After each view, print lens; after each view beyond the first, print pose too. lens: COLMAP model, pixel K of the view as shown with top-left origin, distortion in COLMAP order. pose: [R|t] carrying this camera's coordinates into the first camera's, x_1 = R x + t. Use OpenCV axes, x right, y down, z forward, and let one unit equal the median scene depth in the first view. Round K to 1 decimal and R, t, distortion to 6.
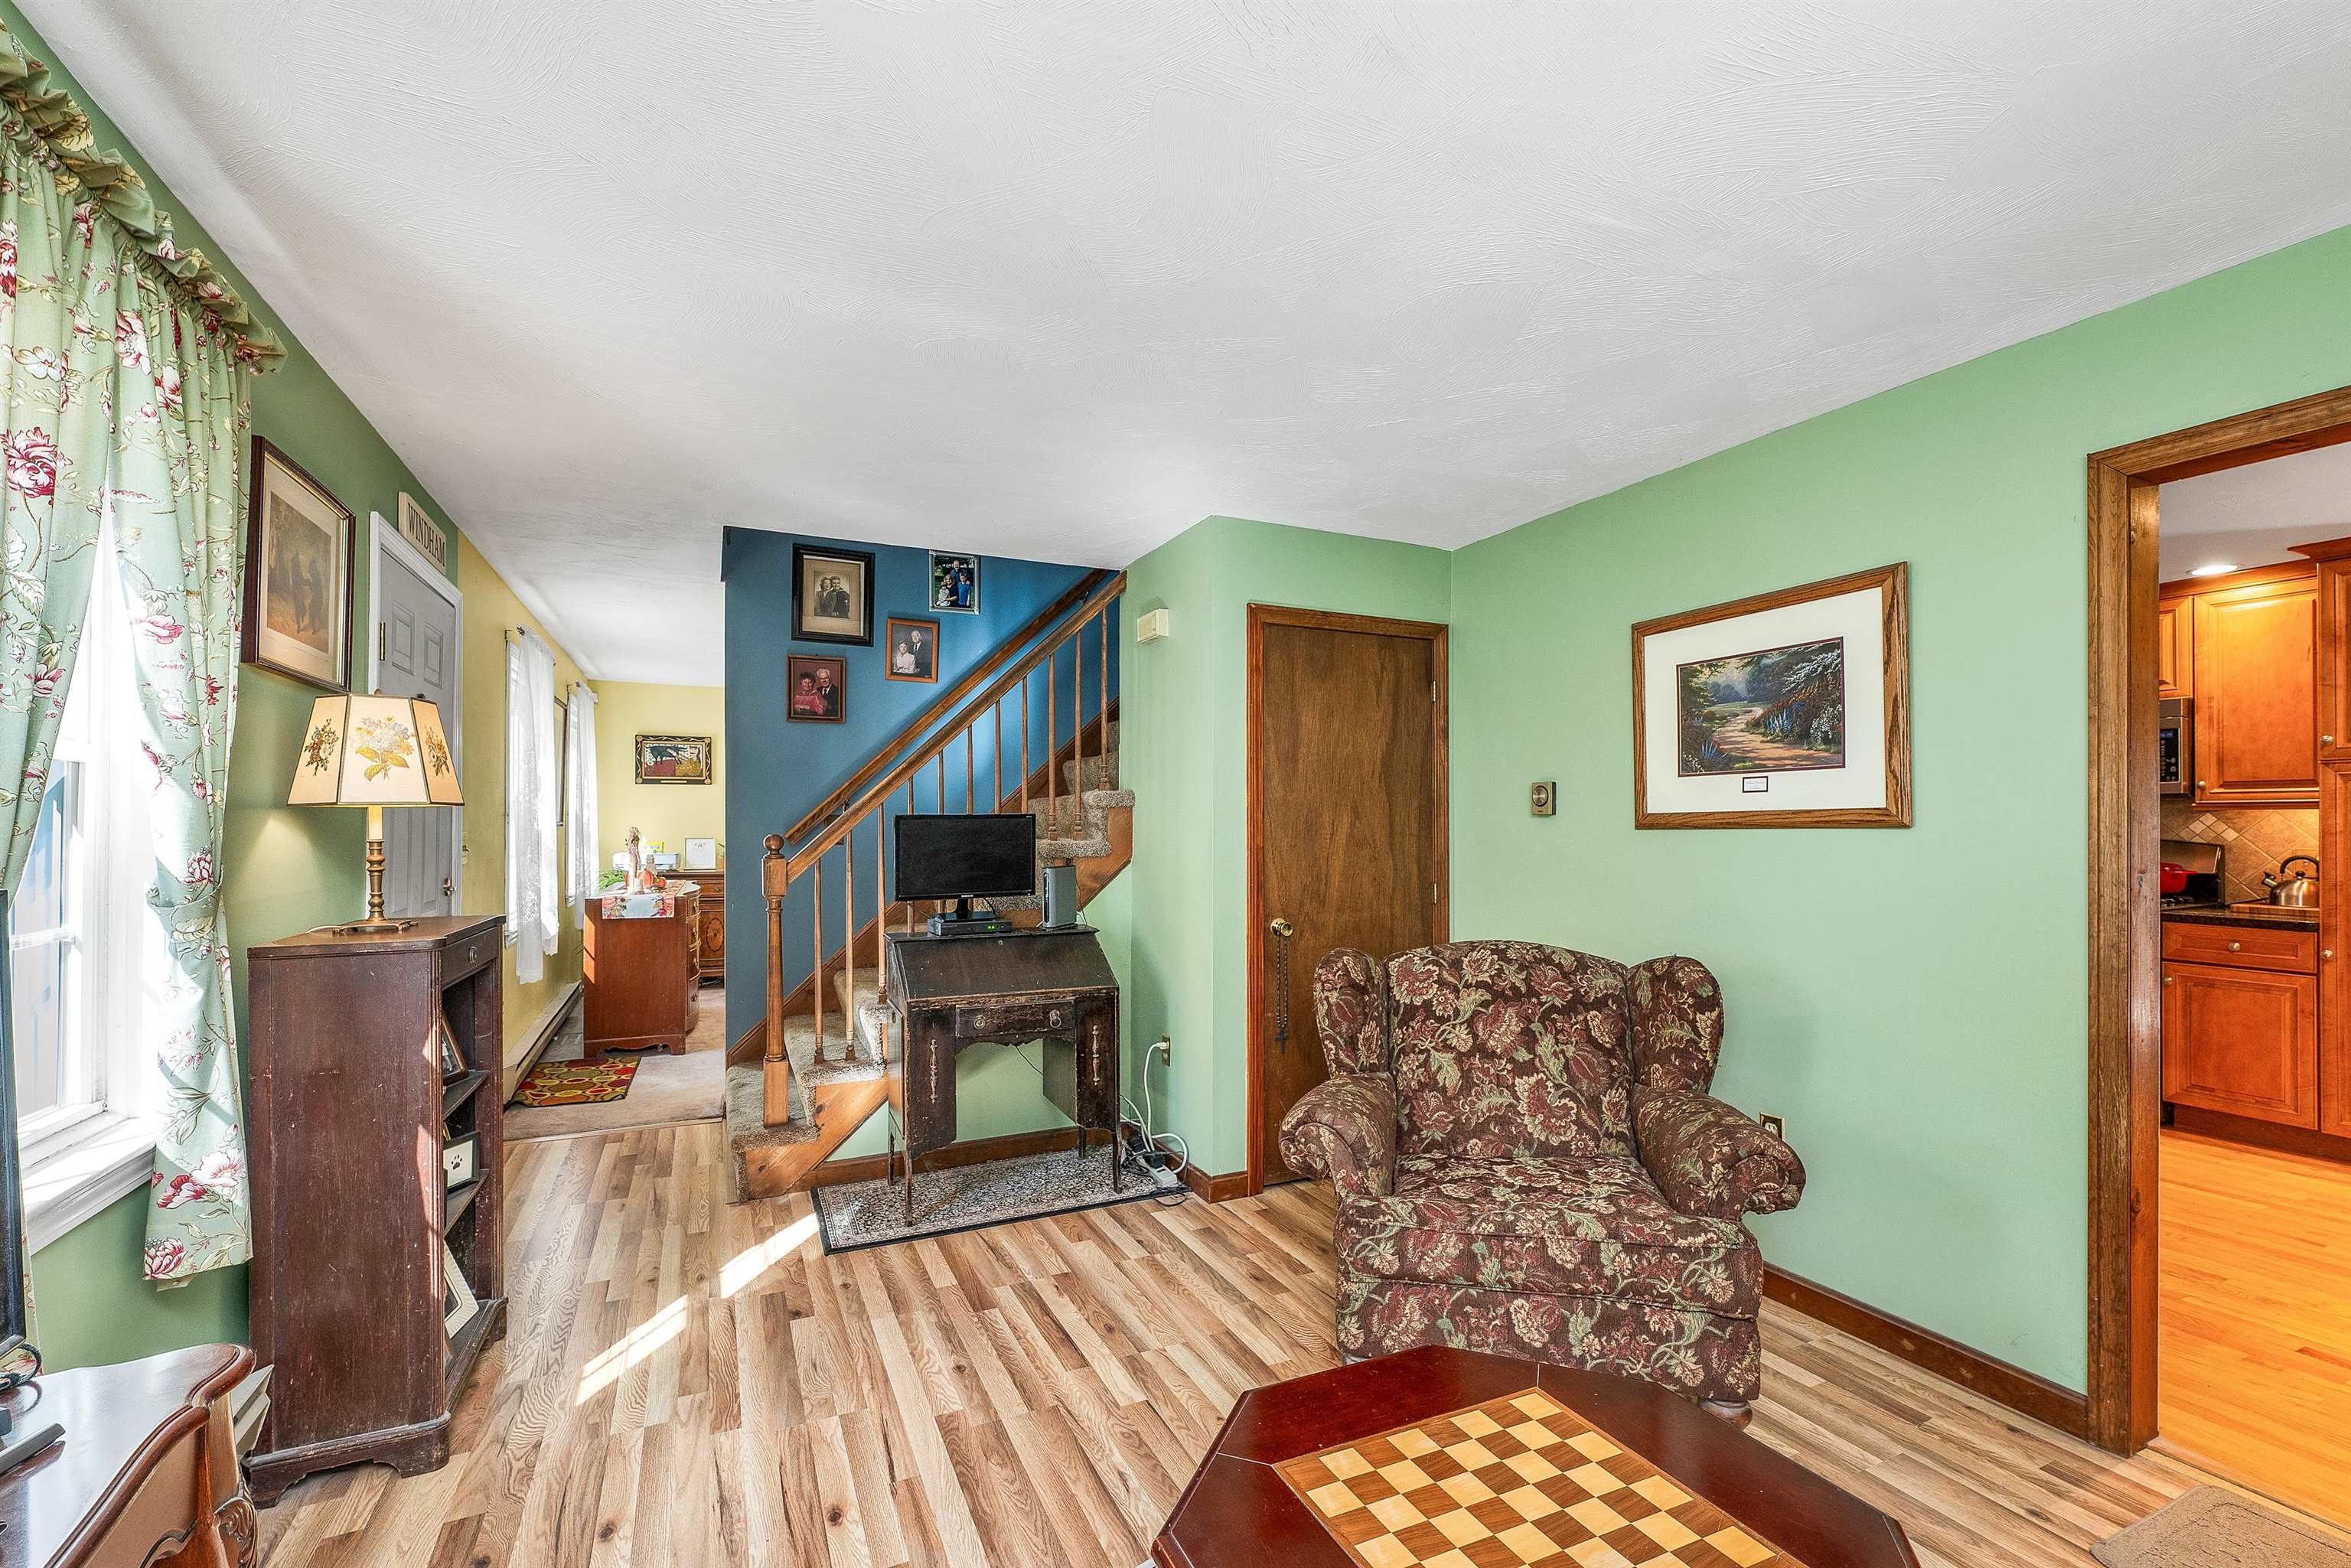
lens RADIAL K [[1004.8, 0, 1173.6], [0, 1004.8, 815.6], [0, 0, 1]] dist [0.001335, 0.000221]
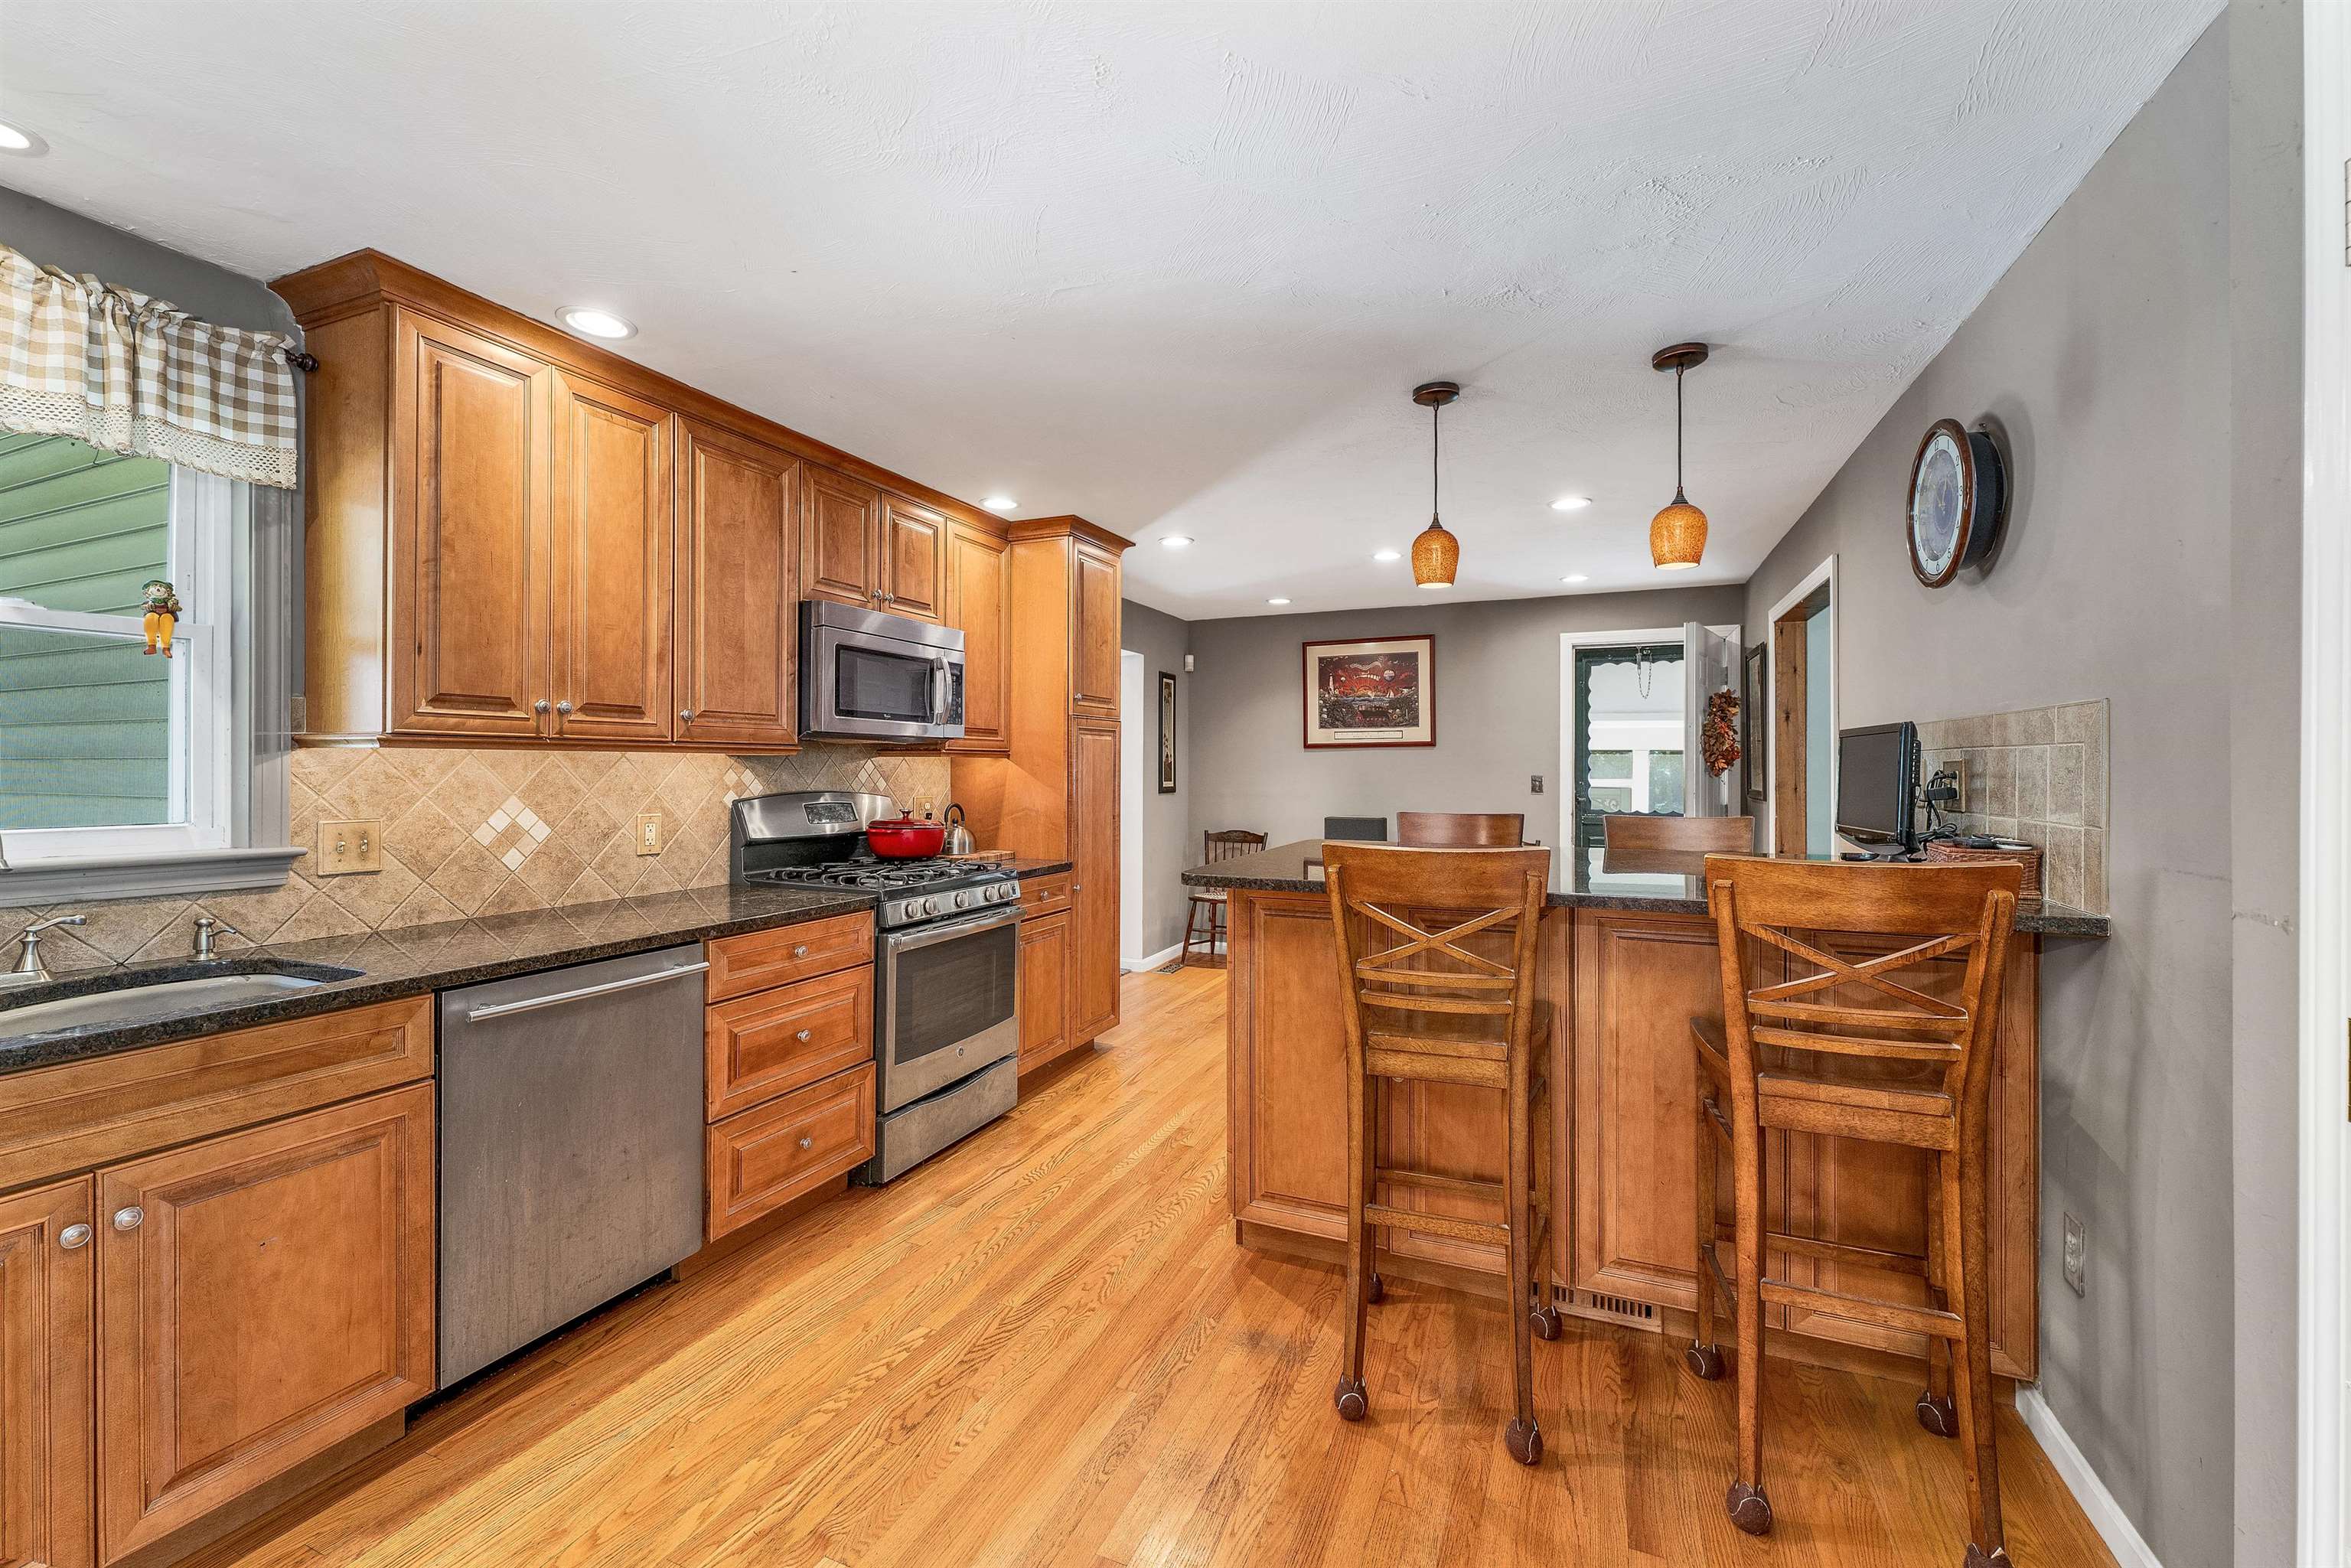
lens RADIAL K [[968.3, 0, 1176.2], [0, 968.3, 763.9], [0, 0, 1]] dist [-0.000329, -0.000001]
pose [[-0.667701, 0.003289, 0.744422, 0.248281], [-0.003860, 0.999962, -0.007880, 0.007141], [-0.744420, -0.008135, -0.667663, 1.493069]]
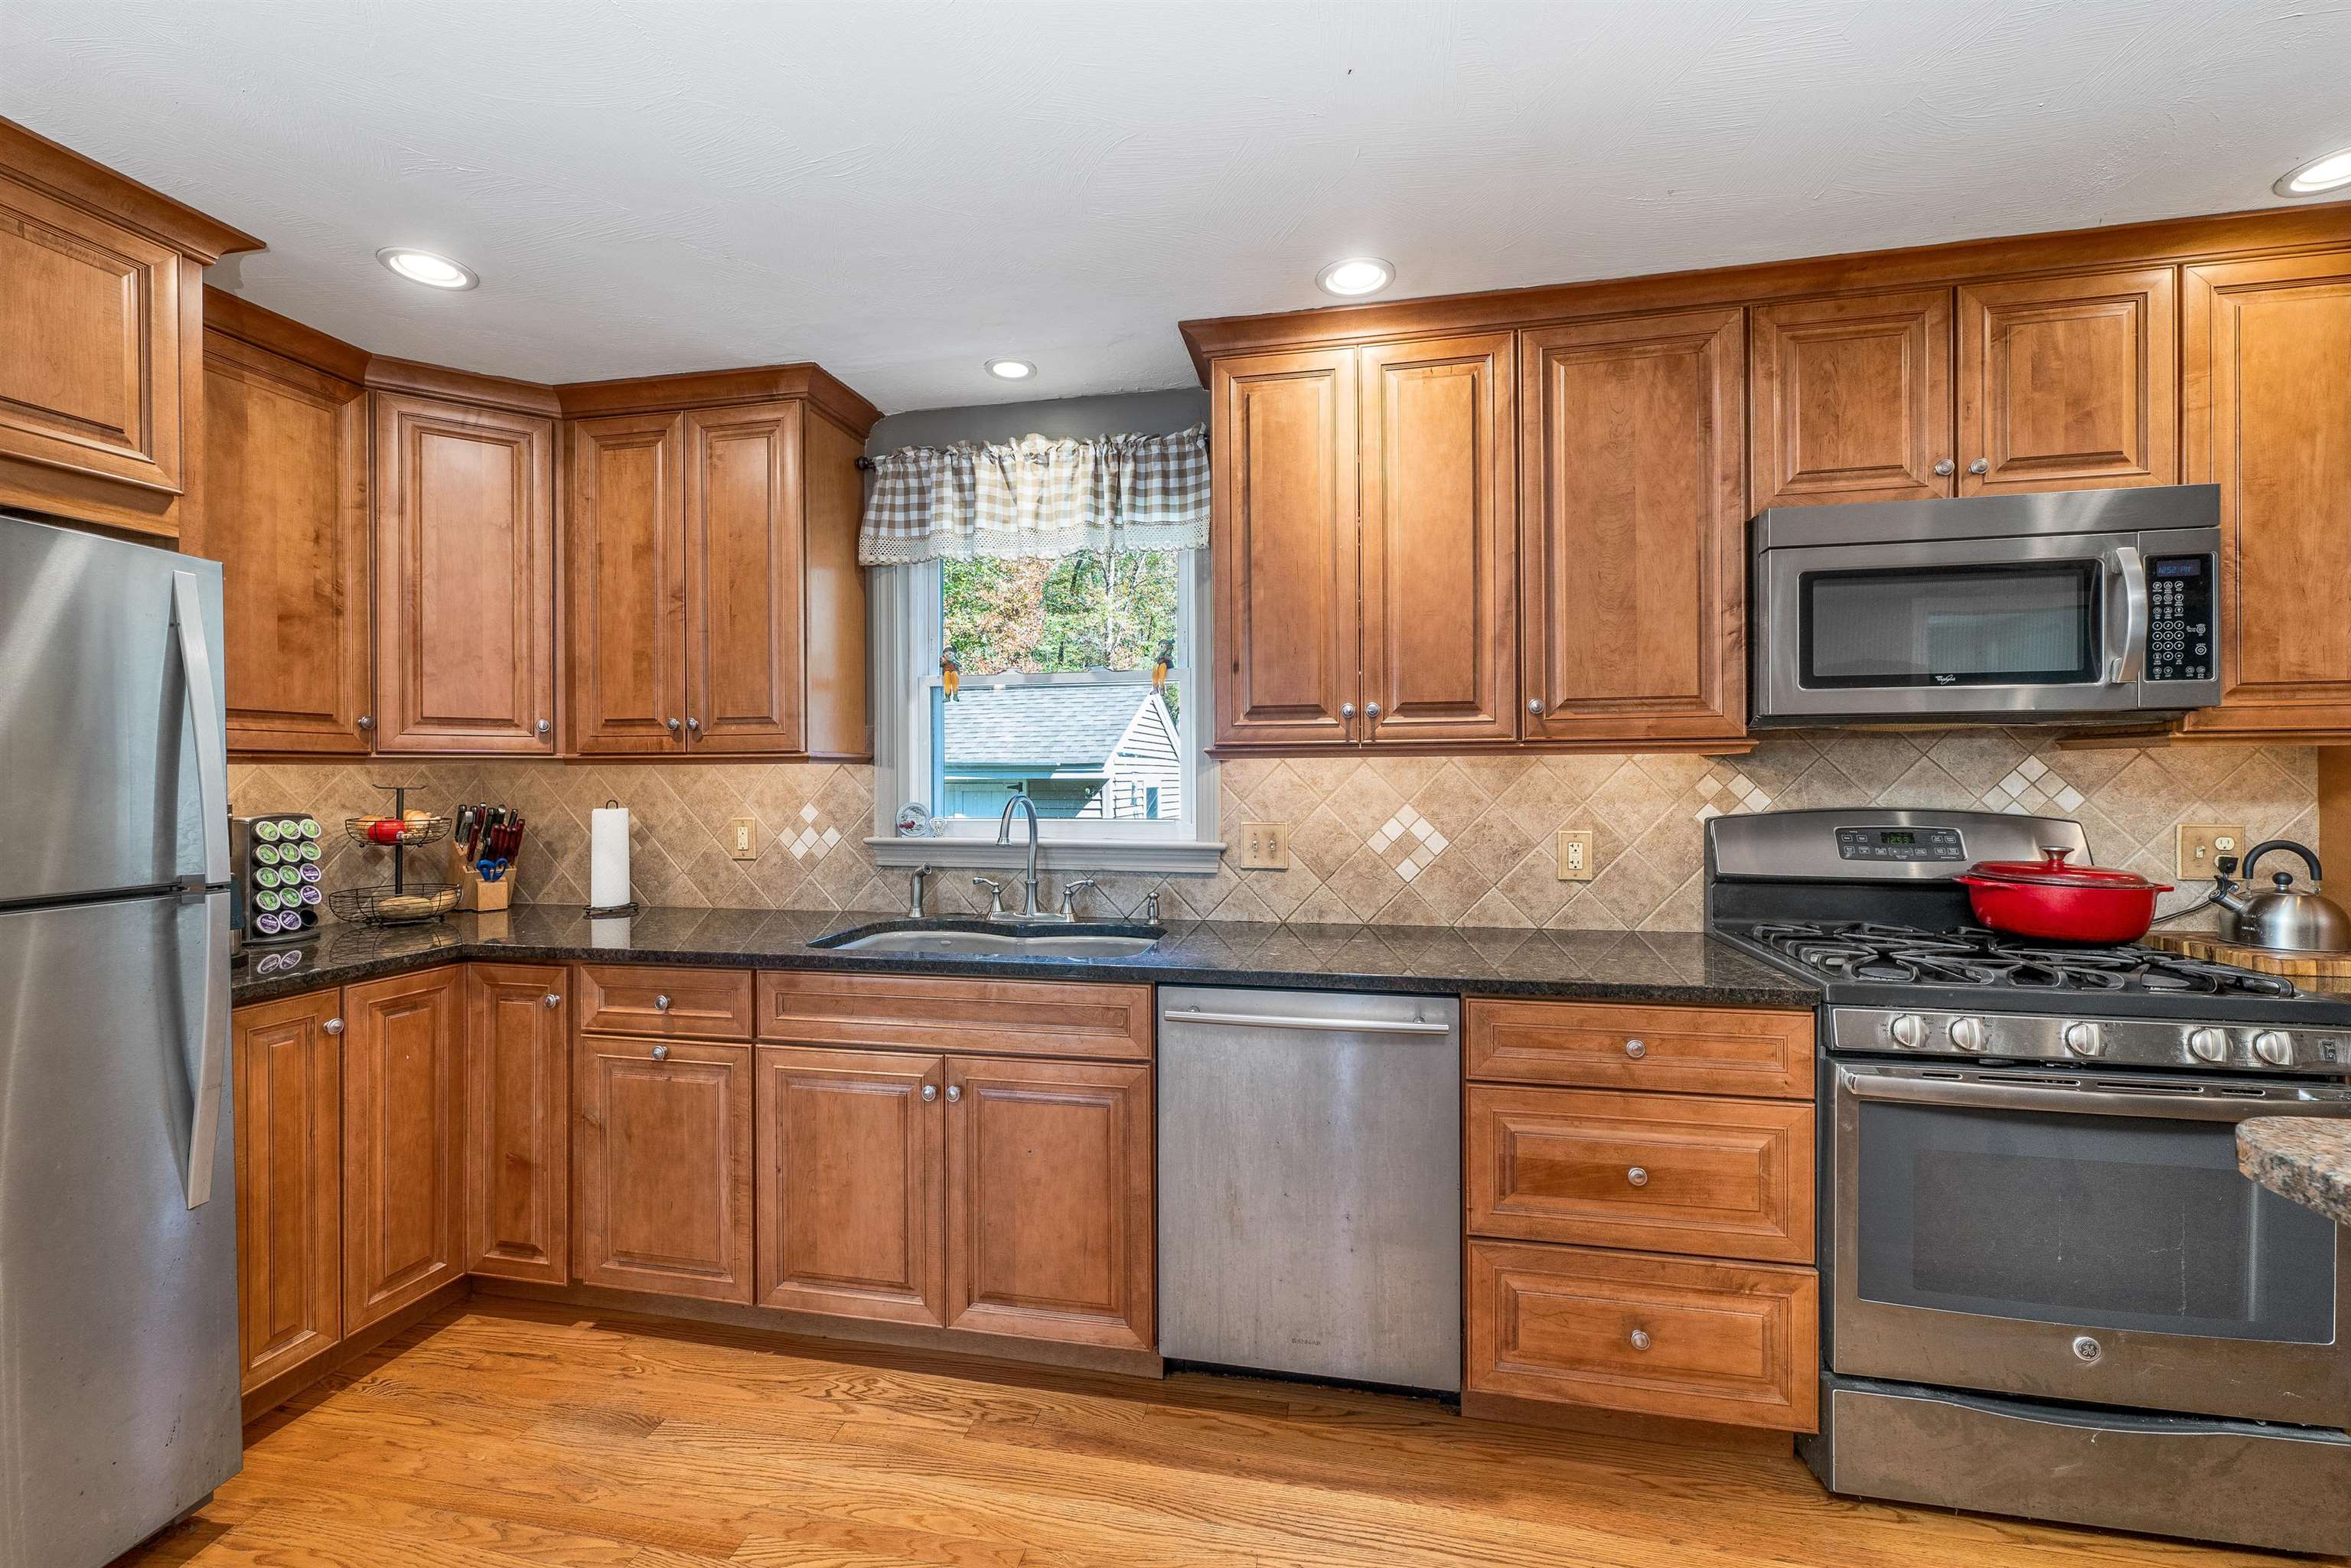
lens RADIAL K [[957.3, 0, 1163.2], [0, 957.3, 777.7], [0, 0, 1]] dist [-0.000485, 0.000168]
pose [[0.595031, -0.003001, 0.803697, 0.425646], [0.003464, 0.999993, 0.001170, 0.006520], [-0.803696, 0.002088, 0.595037, 1.166353]]
